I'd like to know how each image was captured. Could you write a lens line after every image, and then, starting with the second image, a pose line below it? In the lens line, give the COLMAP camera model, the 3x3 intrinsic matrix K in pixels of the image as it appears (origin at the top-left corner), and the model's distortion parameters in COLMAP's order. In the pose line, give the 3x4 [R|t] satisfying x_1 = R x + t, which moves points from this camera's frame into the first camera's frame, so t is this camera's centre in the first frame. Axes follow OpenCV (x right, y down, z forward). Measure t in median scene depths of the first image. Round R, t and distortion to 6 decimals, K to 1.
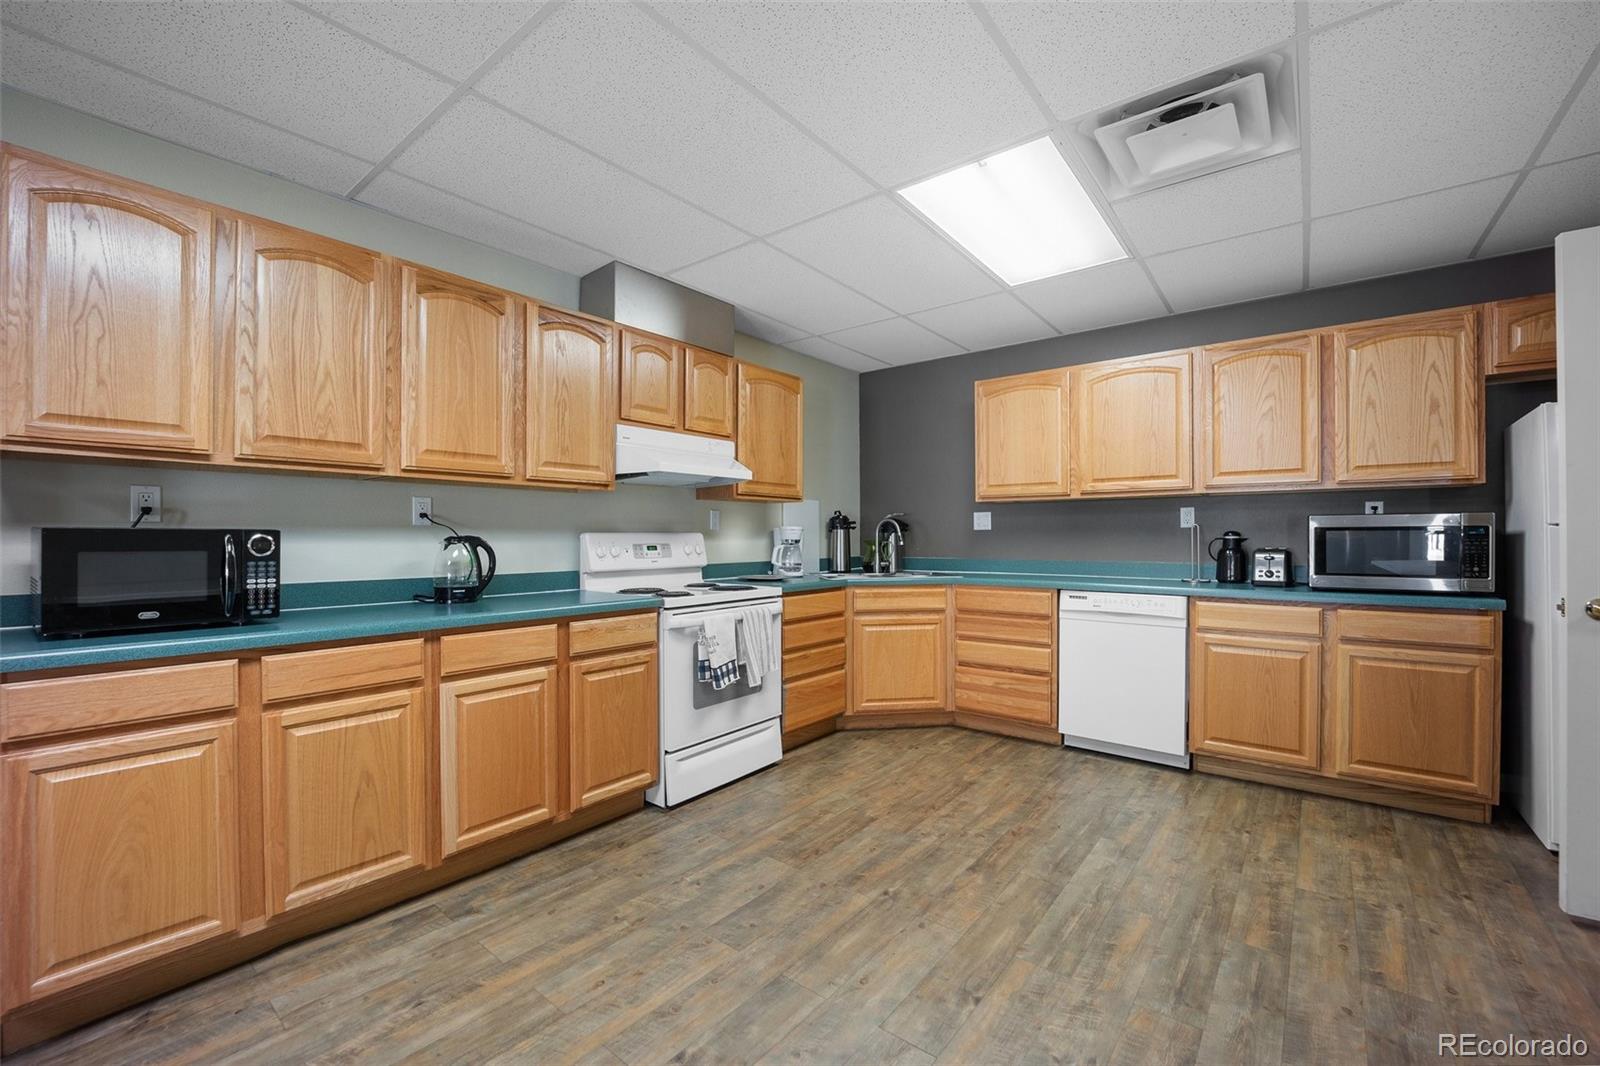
lens RADIAL K [[653.6, 0, 791.9], [0, 653.6, 538.5], [0, 0, 1]] dist [-0.021797, -0.000227]
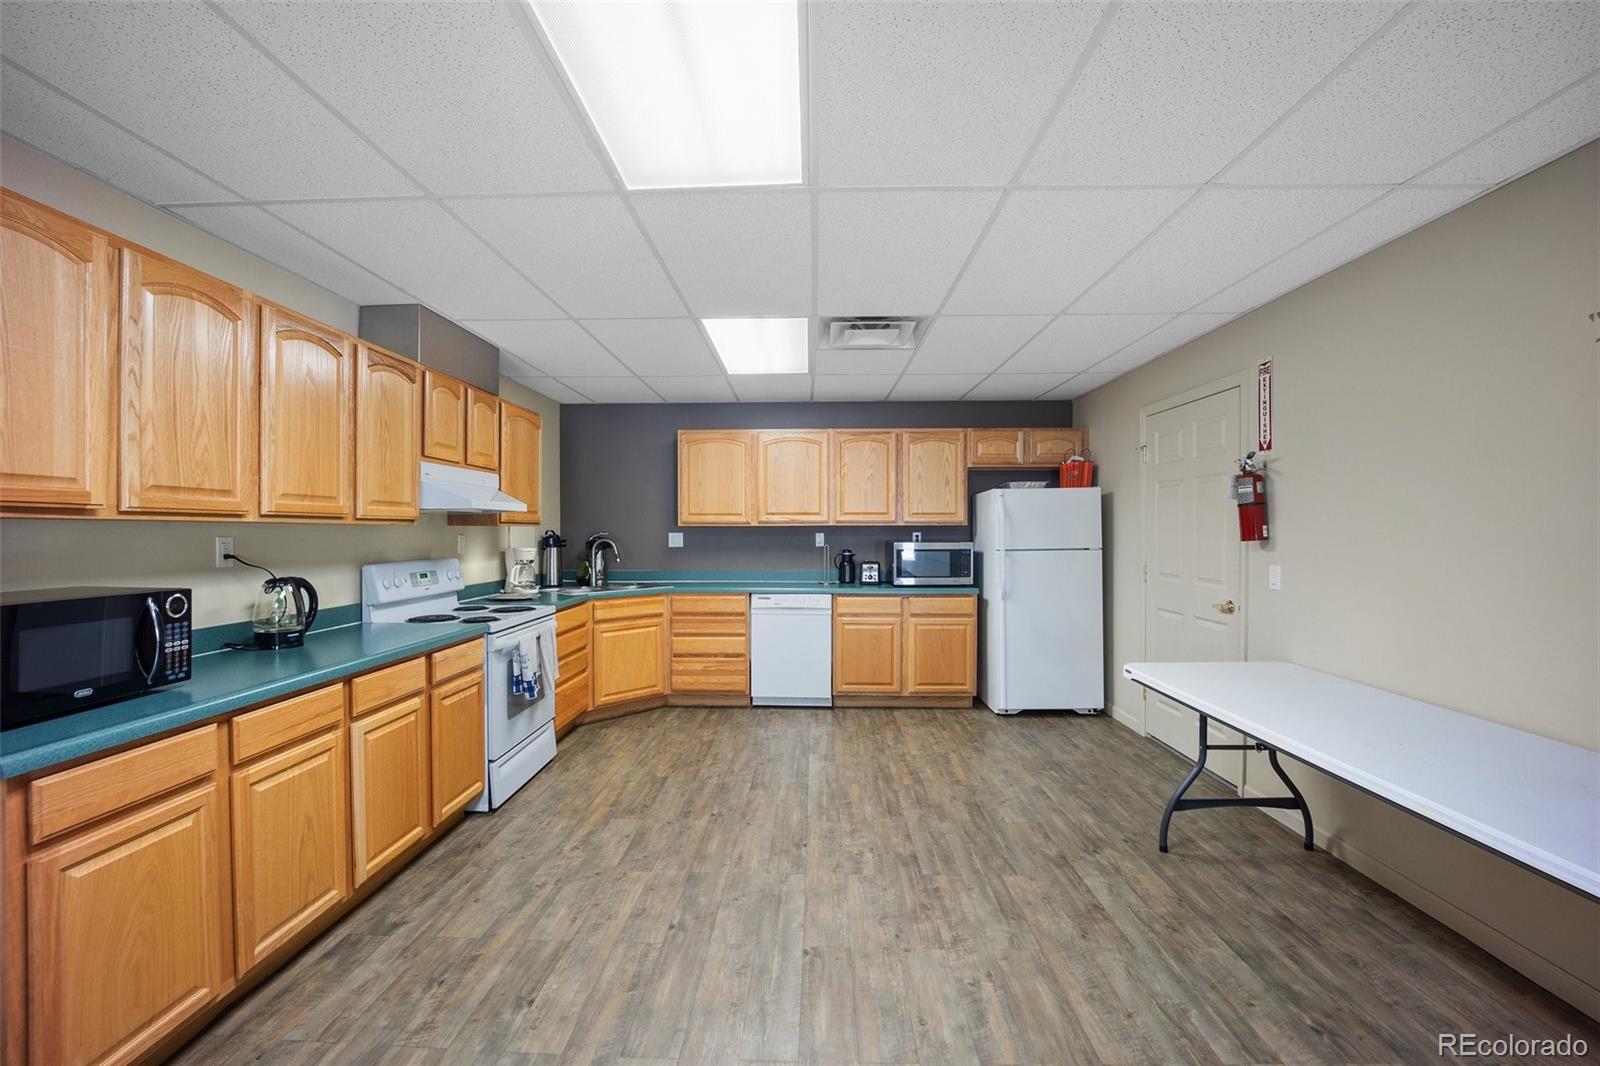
lens RADIAL K [[653.6, 0, 791.9], [0, 653.6, 538.5], [0, 0, 1]] dist [-0.021797, -0.000227]
pose [[0.796095, -0.006930, 0.605132, -0.467197], [0.001789, 0.999957, 0.009098, -0.066306], [-0.605169, -0.006161, 0.796073, -0.205842]]
